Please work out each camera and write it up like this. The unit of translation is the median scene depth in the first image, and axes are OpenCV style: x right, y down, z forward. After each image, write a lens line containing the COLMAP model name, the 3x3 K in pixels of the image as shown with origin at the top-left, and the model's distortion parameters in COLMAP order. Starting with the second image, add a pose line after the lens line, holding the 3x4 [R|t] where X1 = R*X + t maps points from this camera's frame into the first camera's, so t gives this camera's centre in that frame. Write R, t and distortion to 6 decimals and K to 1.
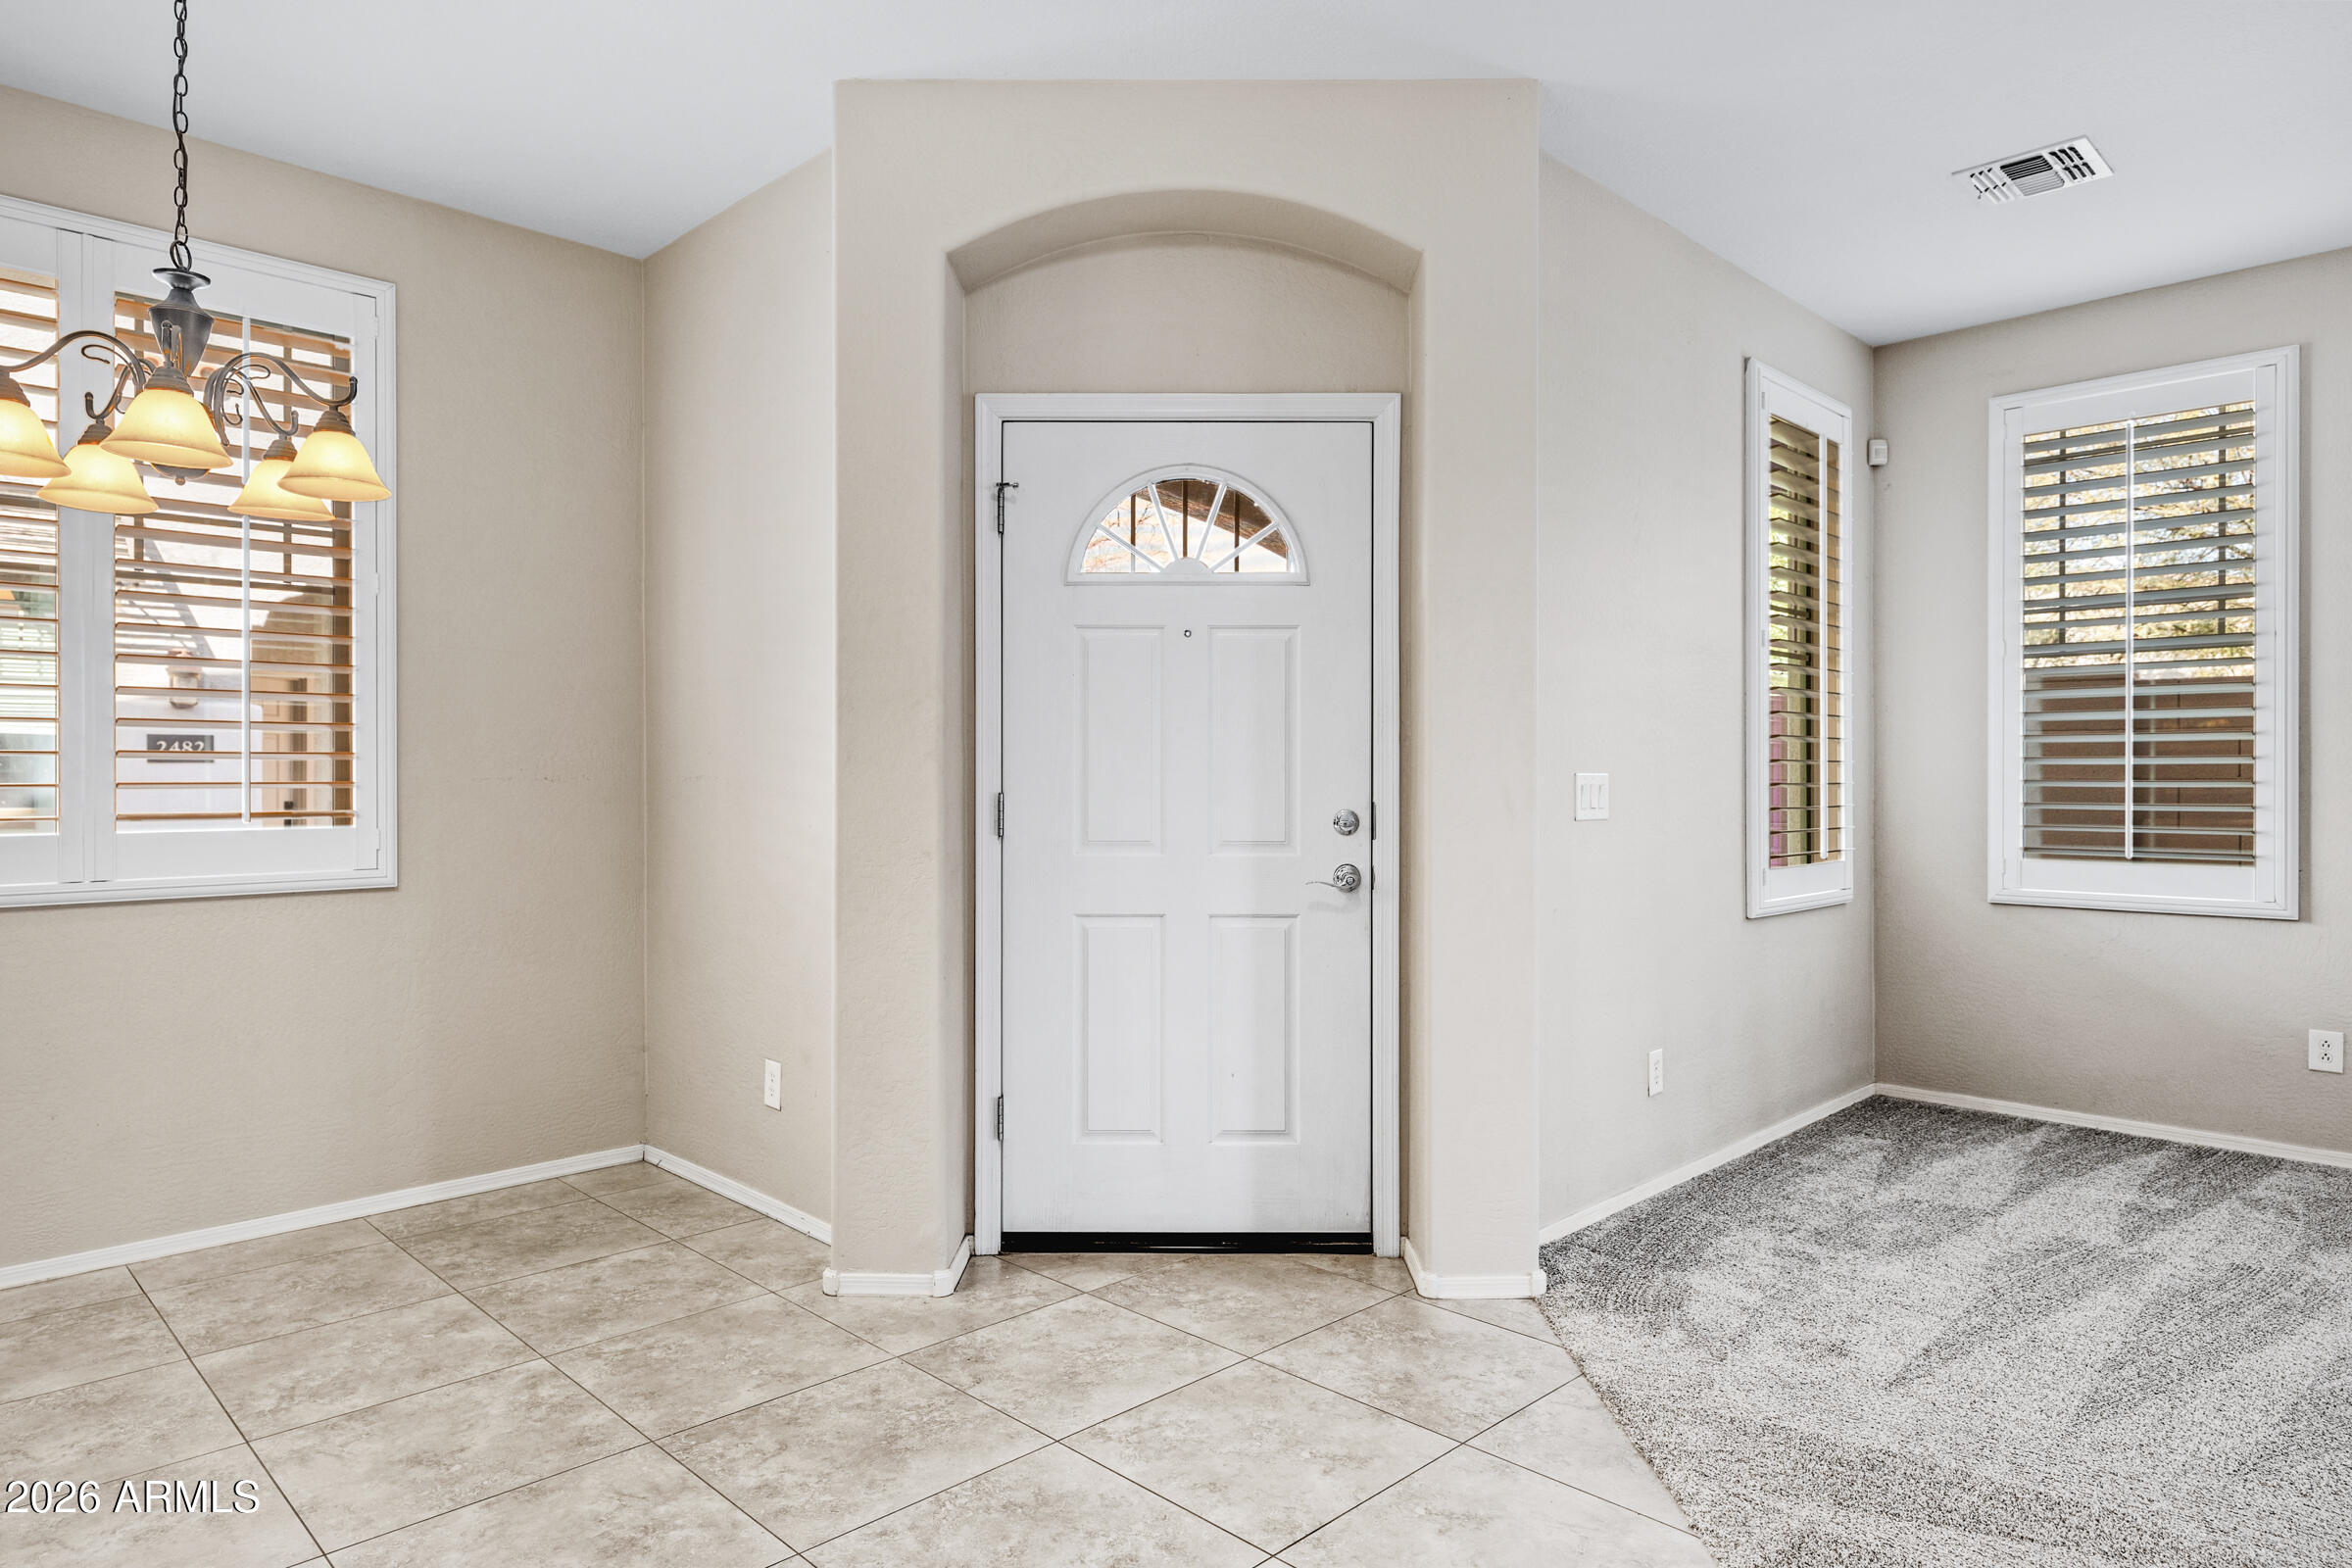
lens RADIAL K [[1400.1, 0, 1181.3], [0, 1400.1, 781.5], [0, 0, 1]] dist [0.006952, -0.001979]
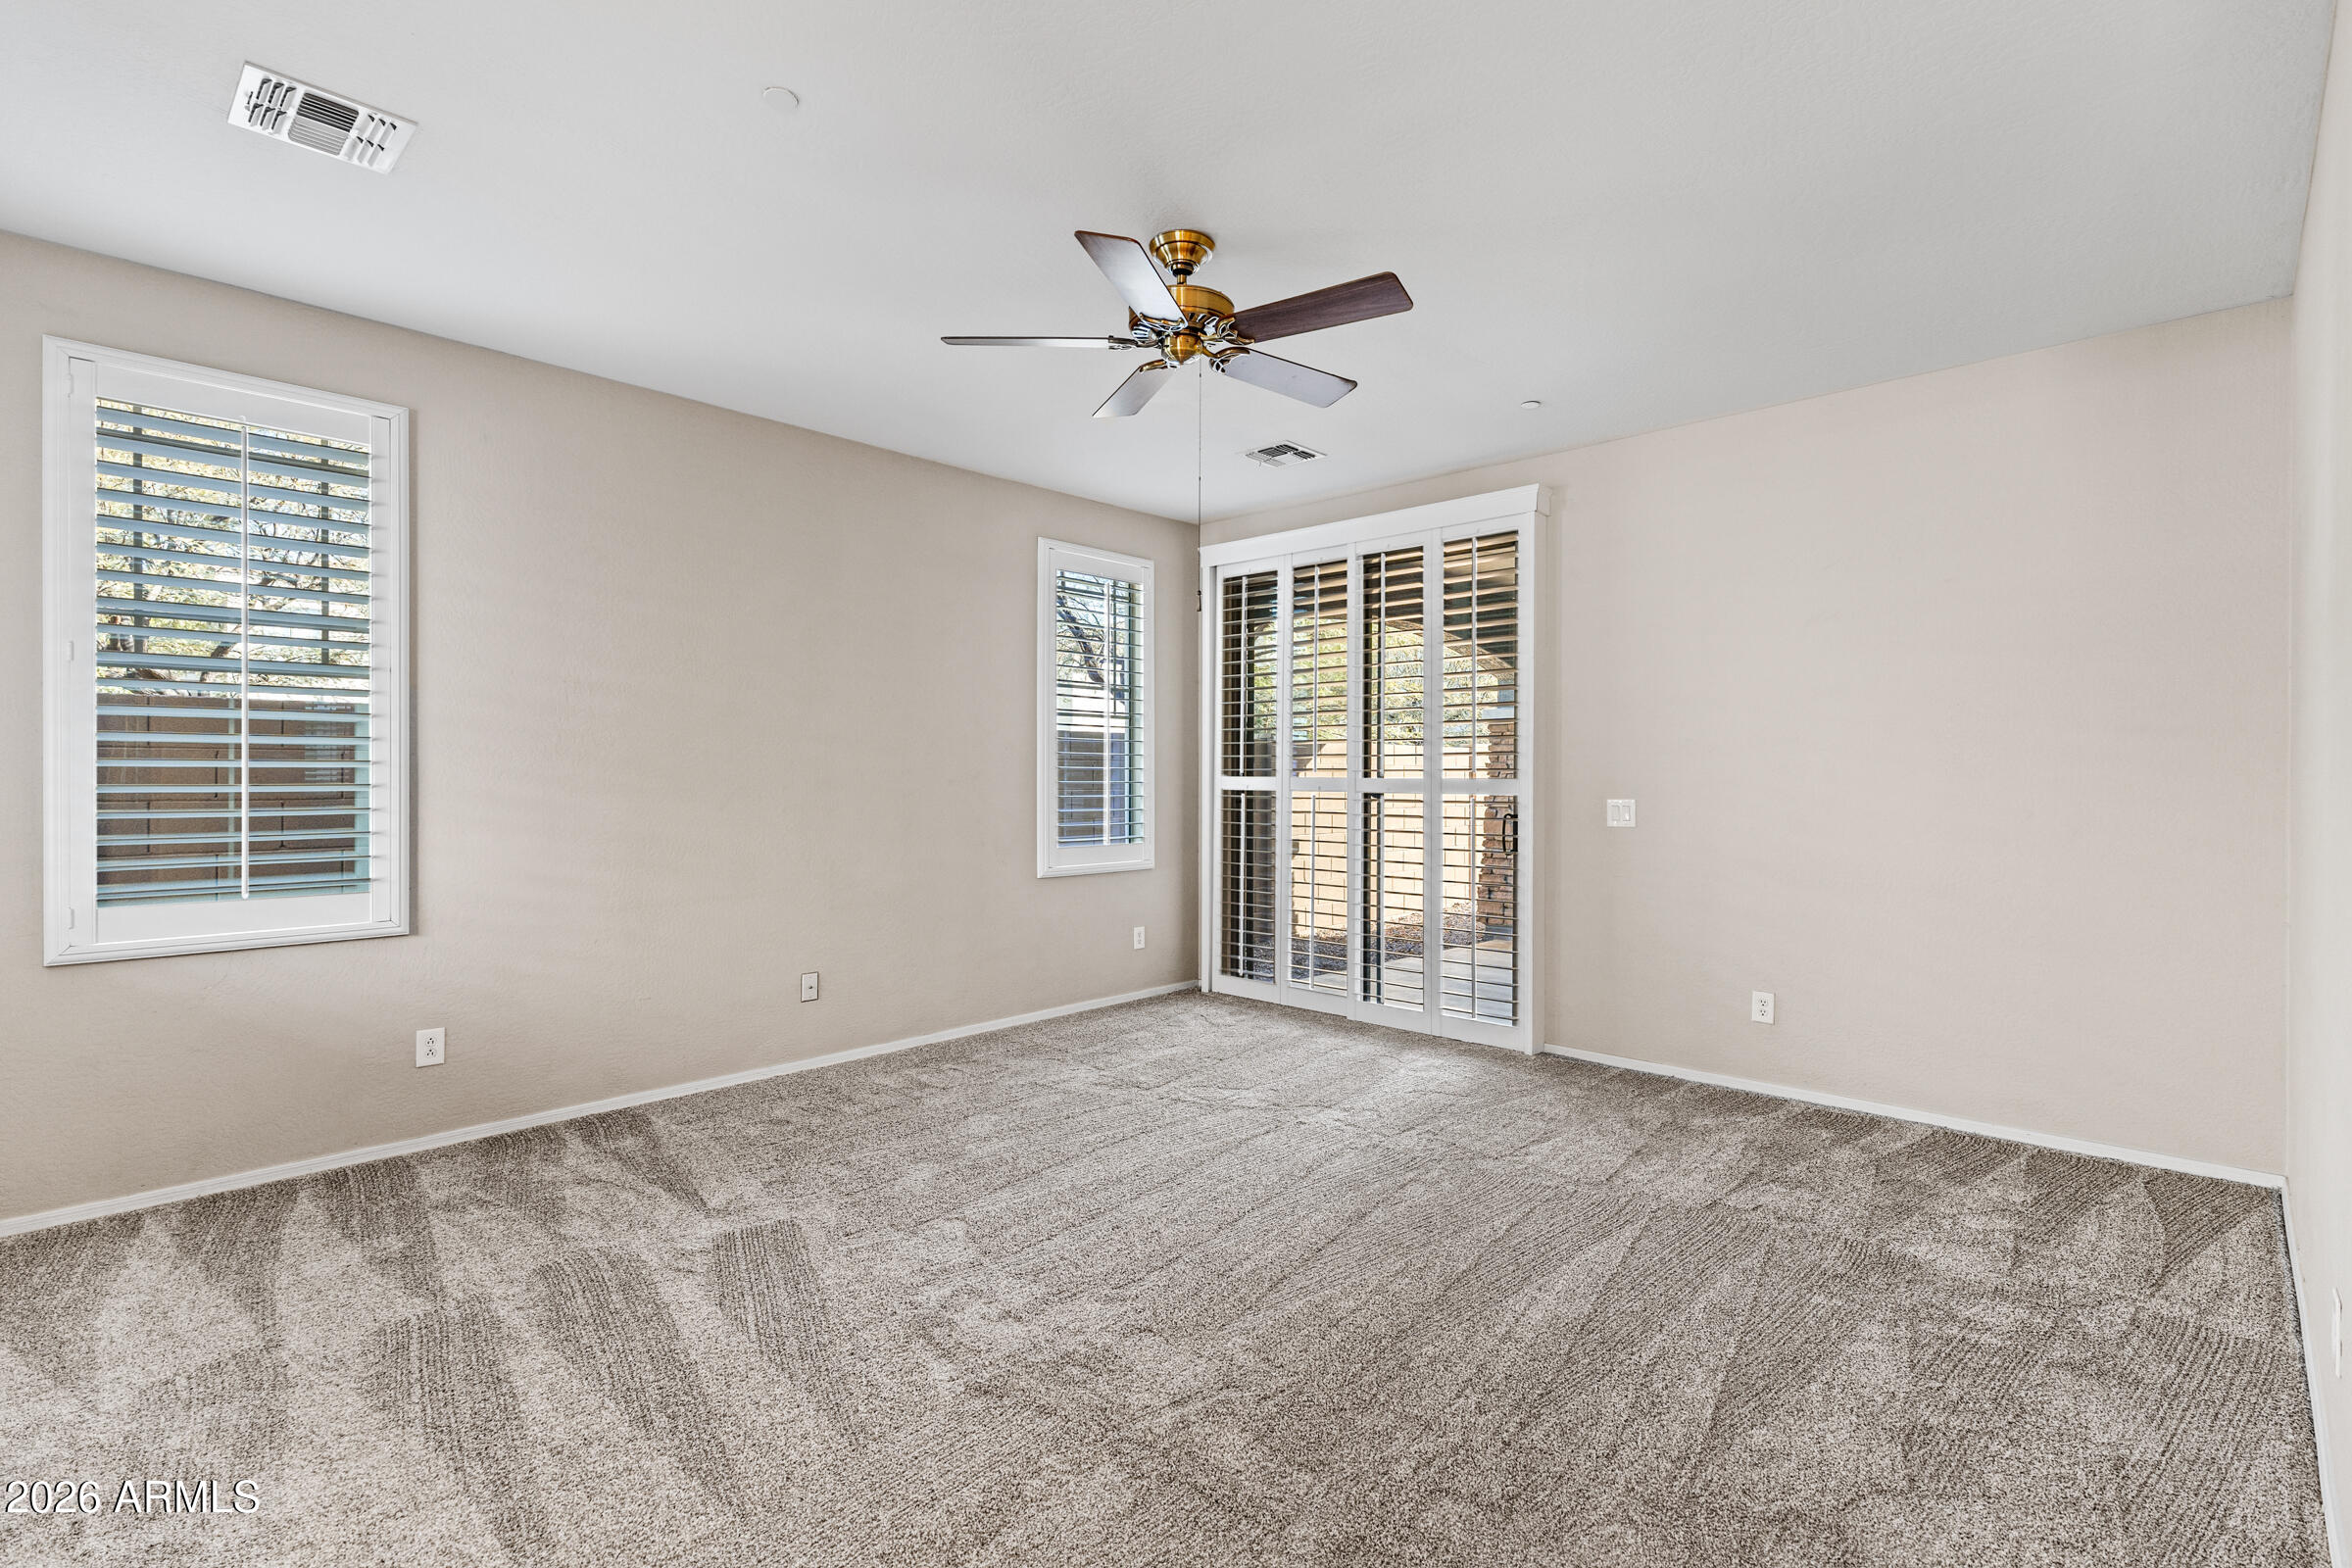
lens RADIAL K [[1092.2, 0, 1183.9], [0, 1092.2, 774.7], [0, 0, 1]] dist [0.007305, -0.000870]
pose [[-0.023537, -0.000080, 0.999723, -0.073249], [0.001239, 0.999999, 0.000109, -0.024877], [-0.999722, 0.001241, -0.023537, 0.416308]]
